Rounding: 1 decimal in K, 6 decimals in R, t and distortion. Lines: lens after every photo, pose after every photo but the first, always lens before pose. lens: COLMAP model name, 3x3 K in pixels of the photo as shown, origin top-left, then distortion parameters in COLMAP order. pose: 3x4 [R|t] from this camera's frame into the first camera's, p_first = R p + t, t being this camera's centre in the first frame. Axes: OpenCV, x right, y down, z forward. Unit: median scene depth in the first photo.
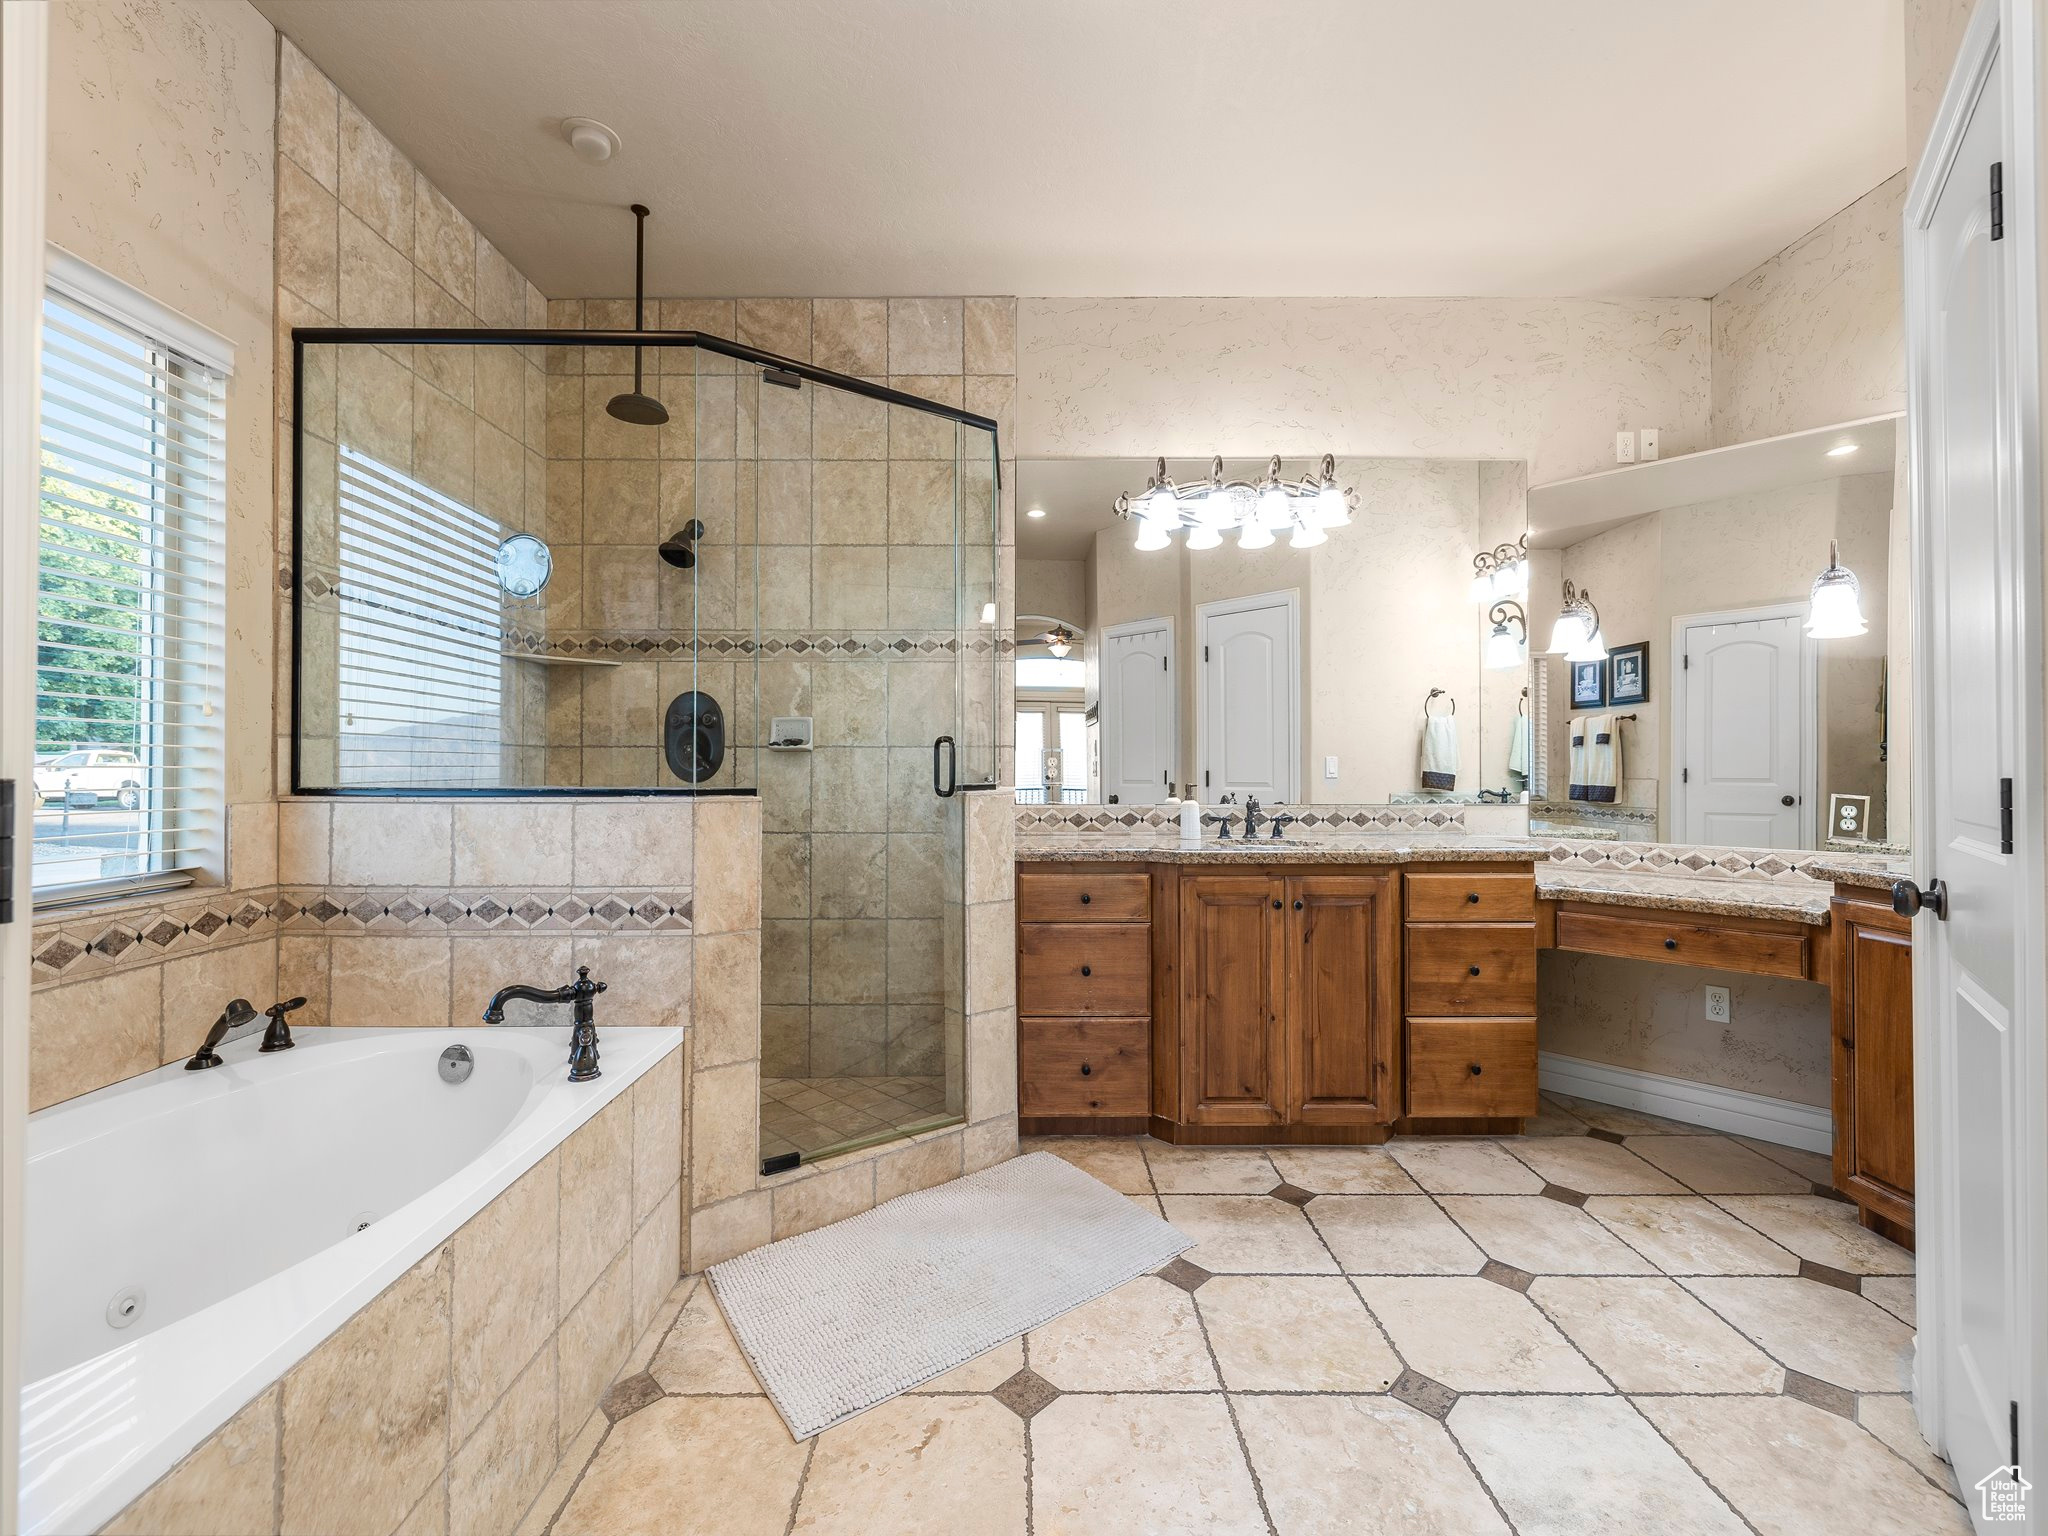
lens RADIAL K [[871.7, 0, 1018.1], [0, 871.7, 759.6], [0, 0, 1]] dist [-0.004030, 0.000734]
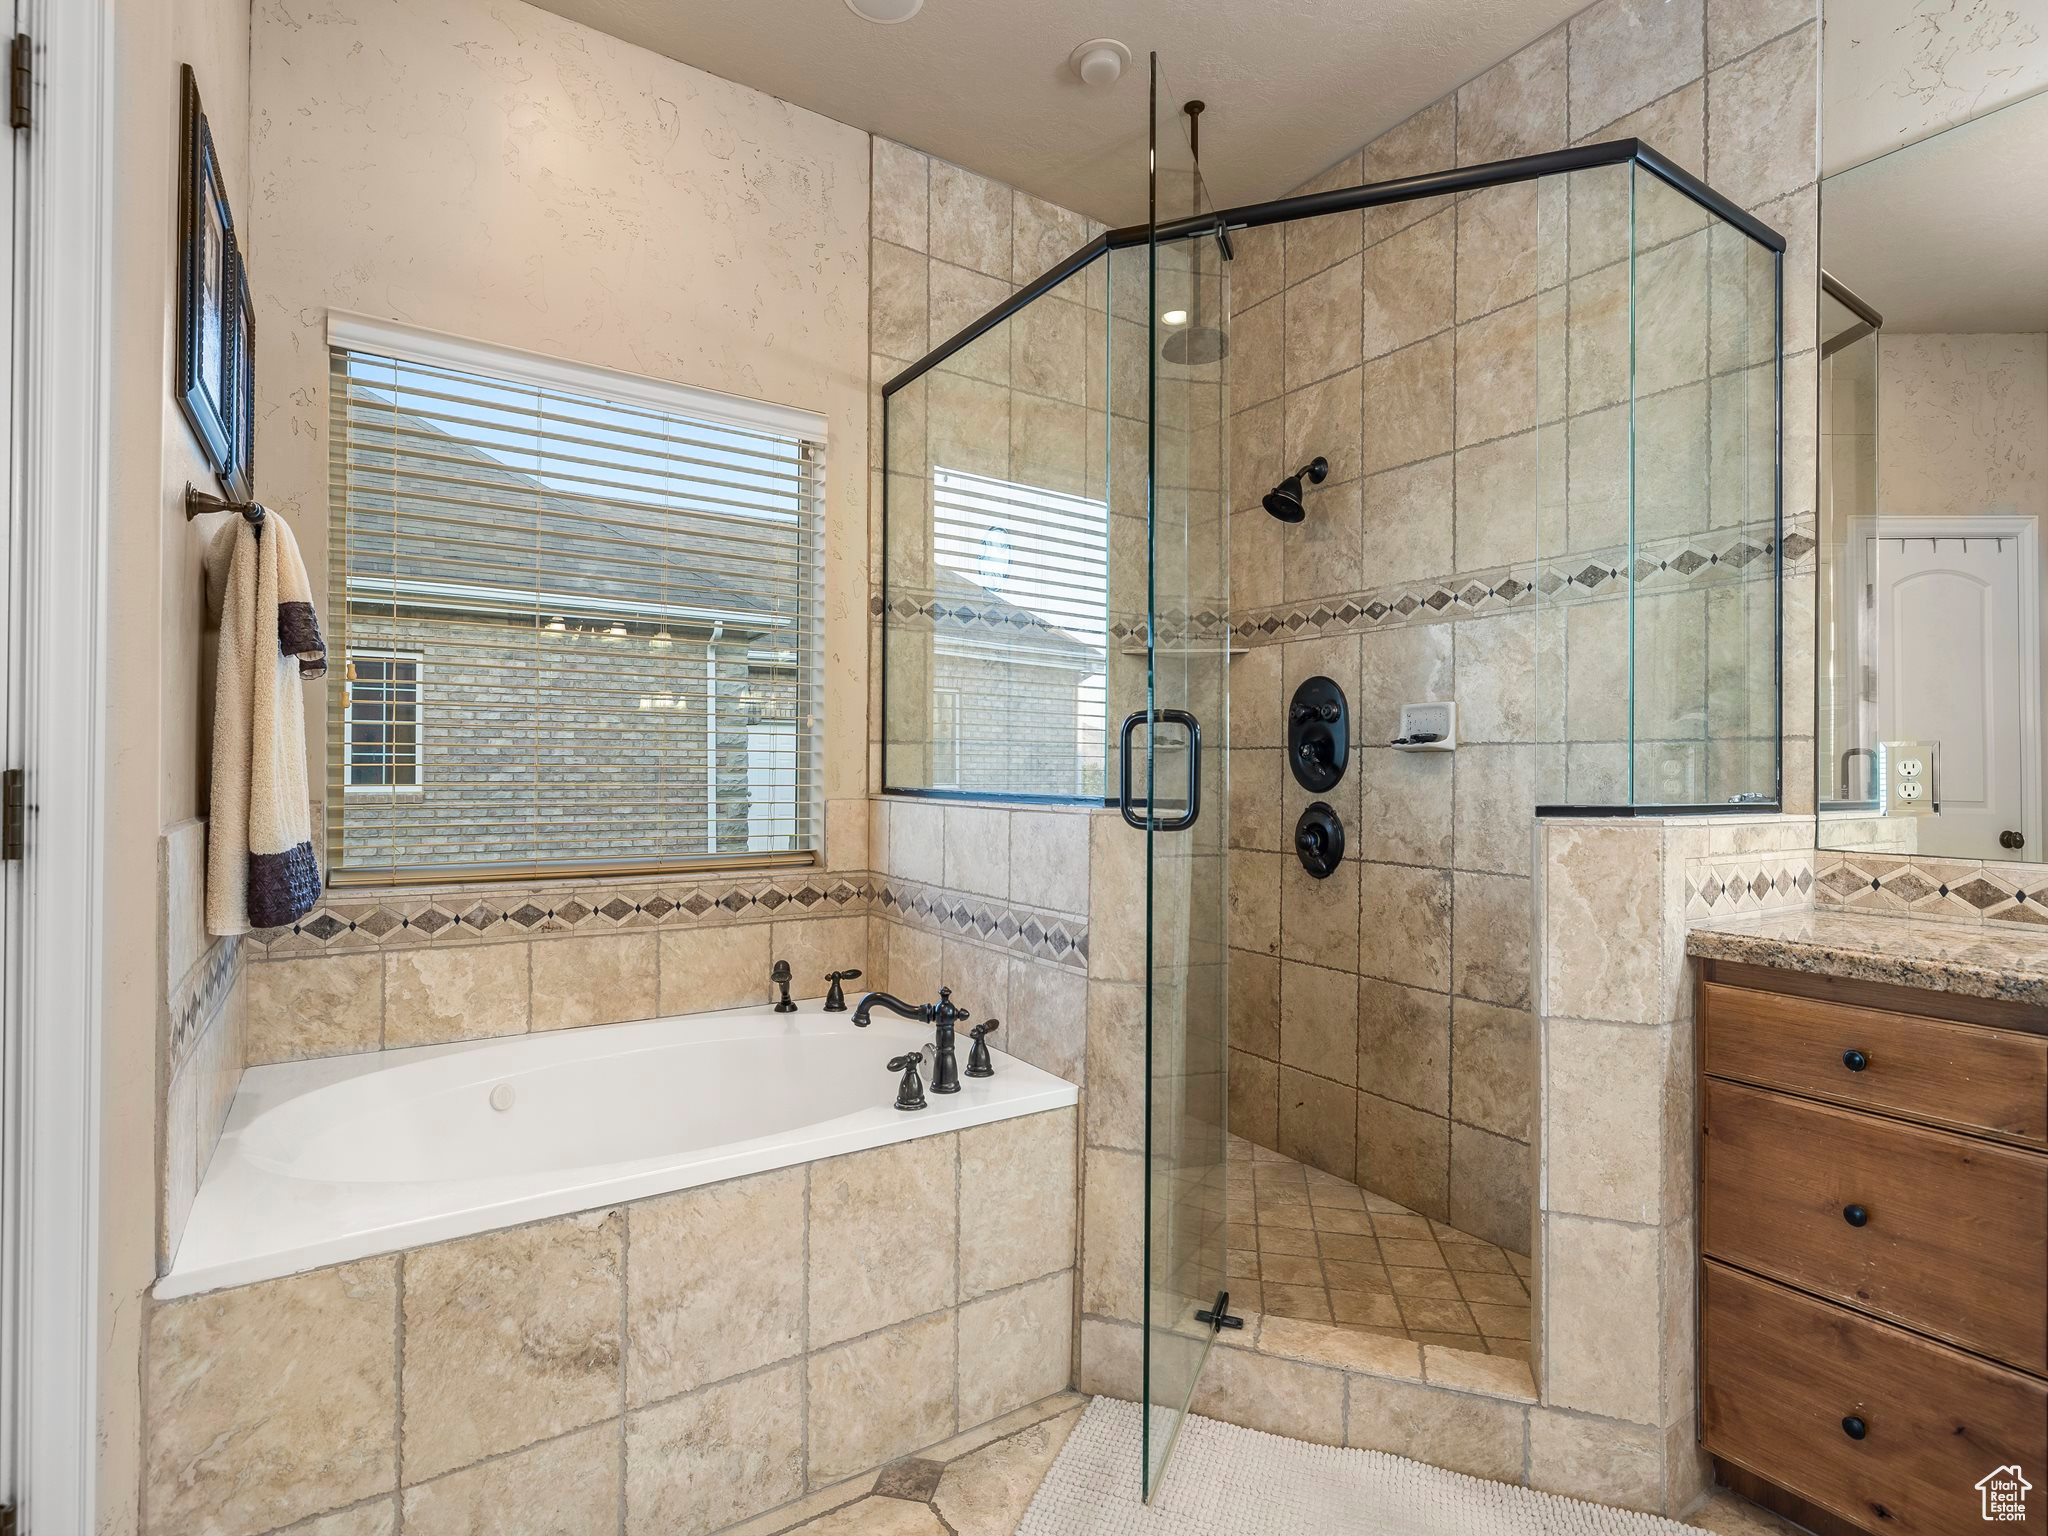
lens RADIAL K [[1013.9, 0, 1022.8], [0, 1013.9, 766.8], [0, 0, 1]] dist [-0.004862, 0.003593]
pose [[0.535199, 0.001705, -0.844724, 0.306661], [-0.001636, 0.999998, 0.000982, 0.003102], [0.844724, 0.000856, 0.535201, 0.343359]]
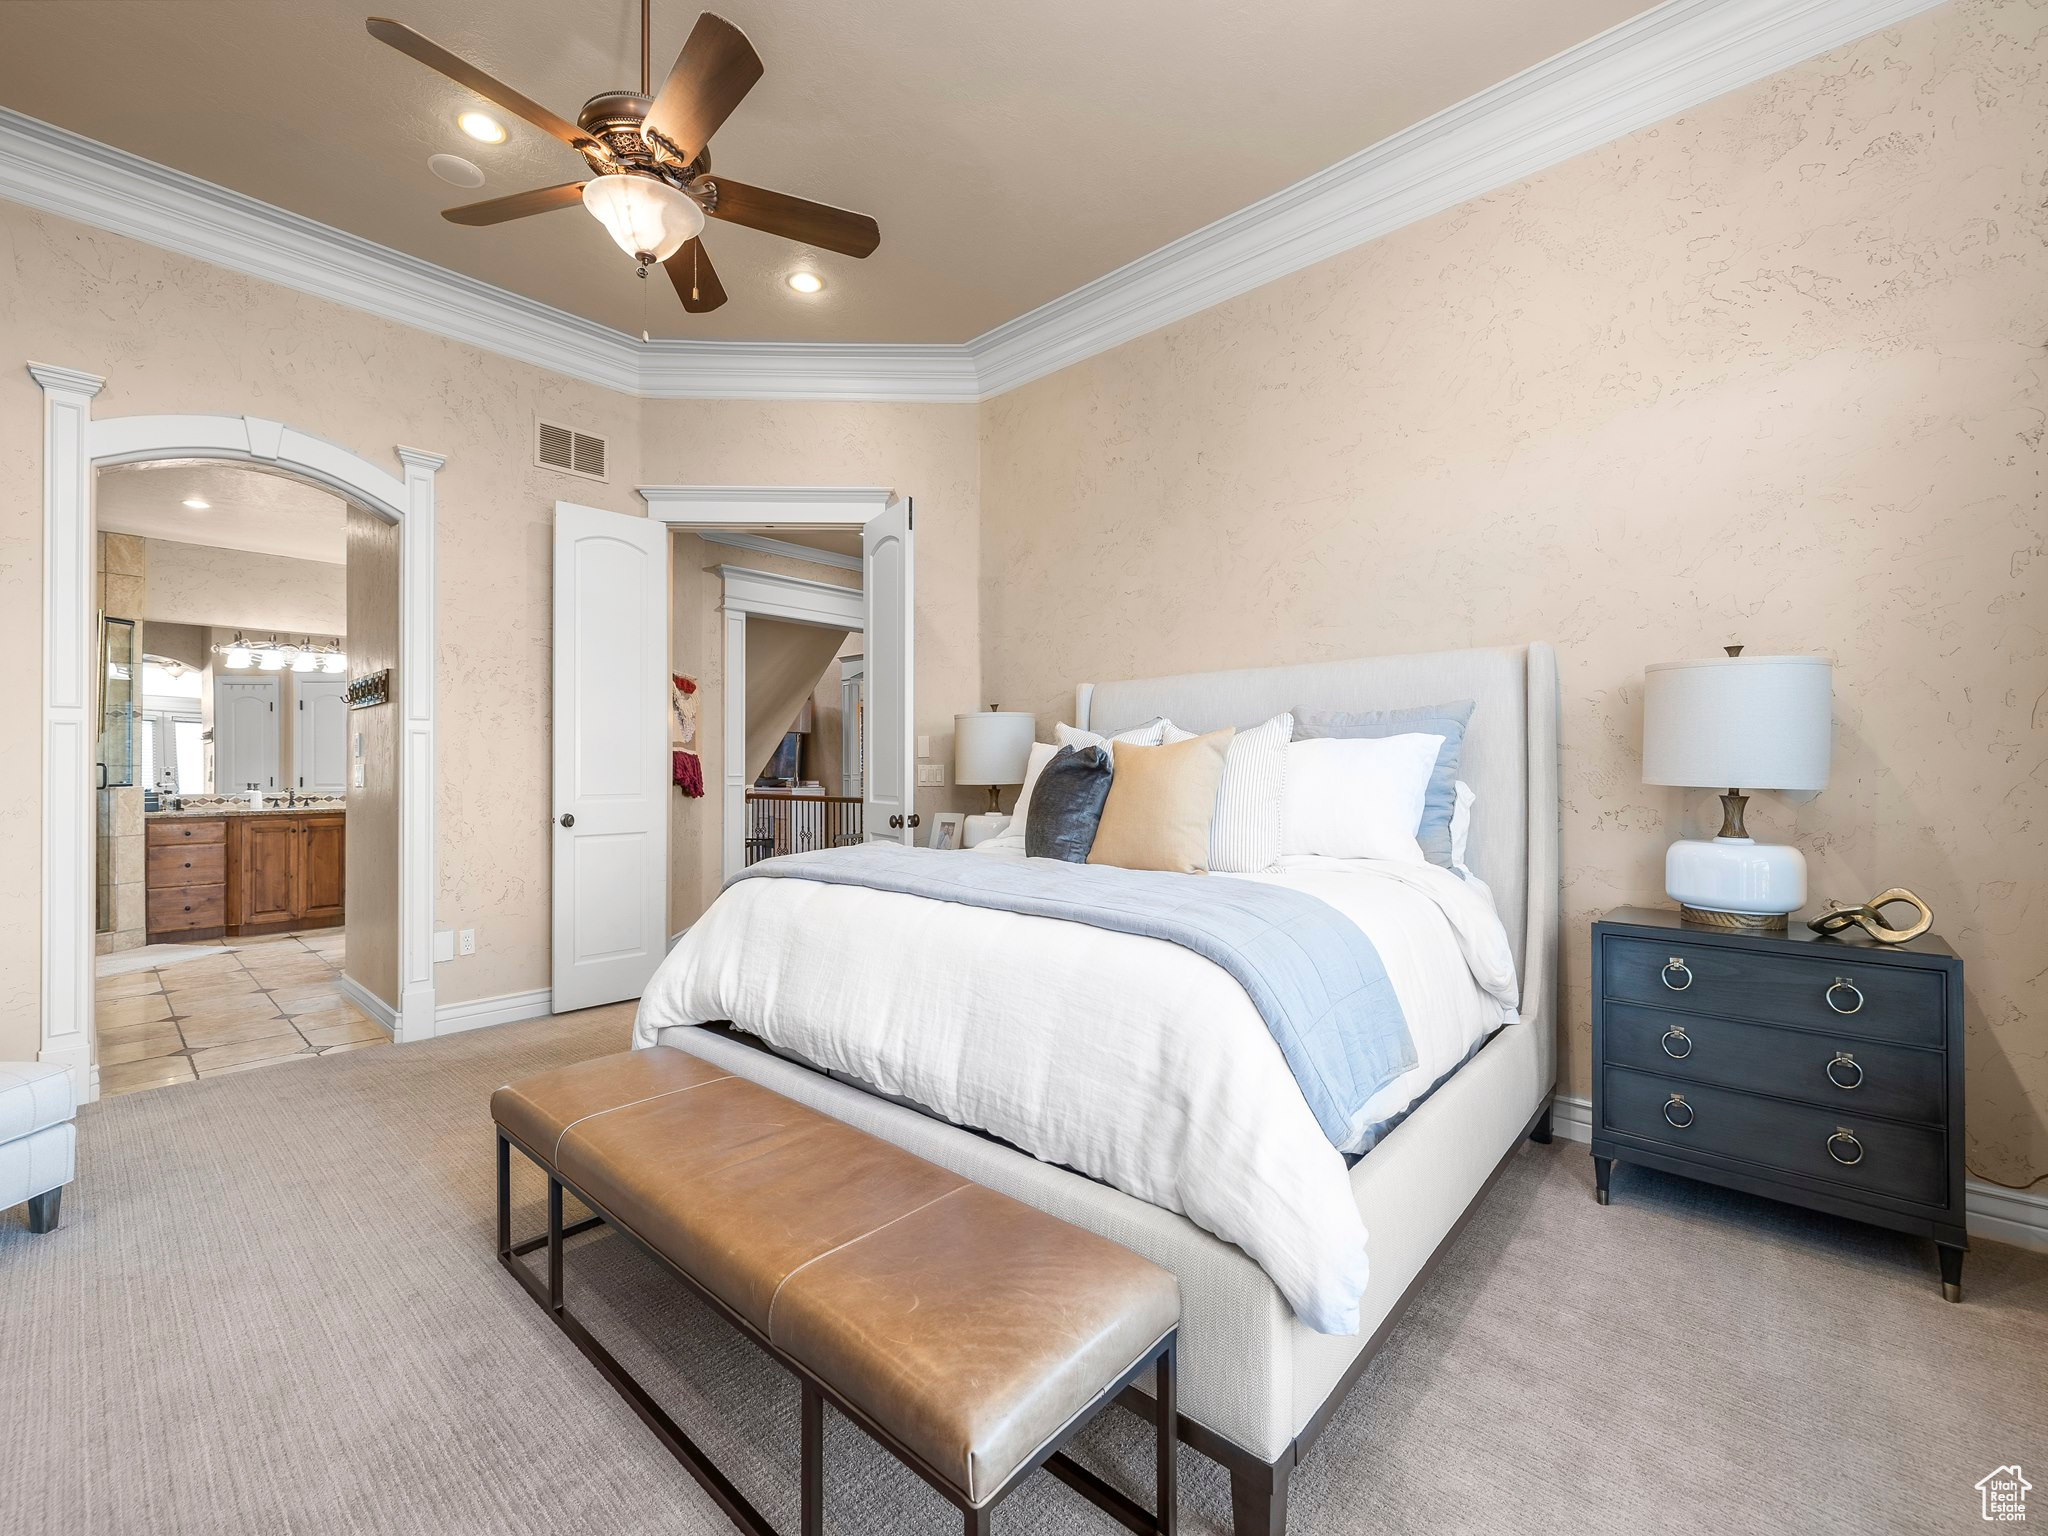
lens RADIAL K [[871.7, 0, 1018.1], [0, 871.7, 763.4], [0, 0, 1]] dist [-0.004030, 0.000734]
pose [[0.687072, 0.004666, 0.726574, -0.085368], [-0.004578, 0.999987, -0.002093, -0.029798], [-0.726575, -0.001888, 0.687085, -2.209350]]
